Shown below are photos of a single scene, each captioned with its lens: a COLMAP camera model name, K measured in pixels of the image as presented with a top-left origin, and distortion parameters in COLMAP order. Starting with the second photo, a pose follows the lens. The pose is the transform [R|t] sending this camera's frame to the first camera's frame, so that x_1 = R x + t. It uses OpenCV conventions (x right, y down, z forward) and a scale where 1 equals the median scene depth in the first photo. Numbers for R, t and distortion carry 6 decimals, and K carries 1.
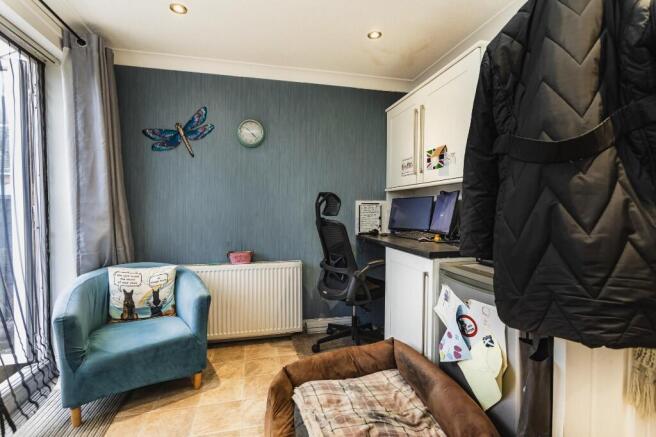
lens RADIAL K [[324.0, 0, 328.0], [0, 324.0, 218.5], [0, 0, 1]] dist [-0.002612, -0.000067]
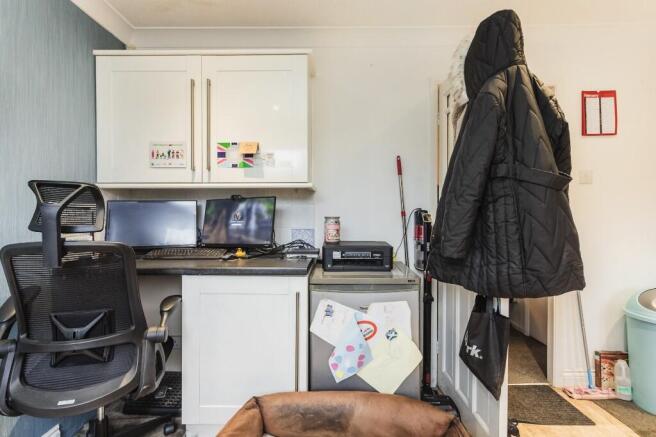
lens RADIAL K [[324.0, 0, 328.0], [0, 324.0, 218.5], [0, 0, 1]] dist [-0.002612, -0.000067]
pose [[0.226217, -0.014566, 0.973968, -0.406456], [0.028594, 0.999557, 0.008307, -0.026073], [-0.973657, 0.025971, 0.226533, 0.594333]]
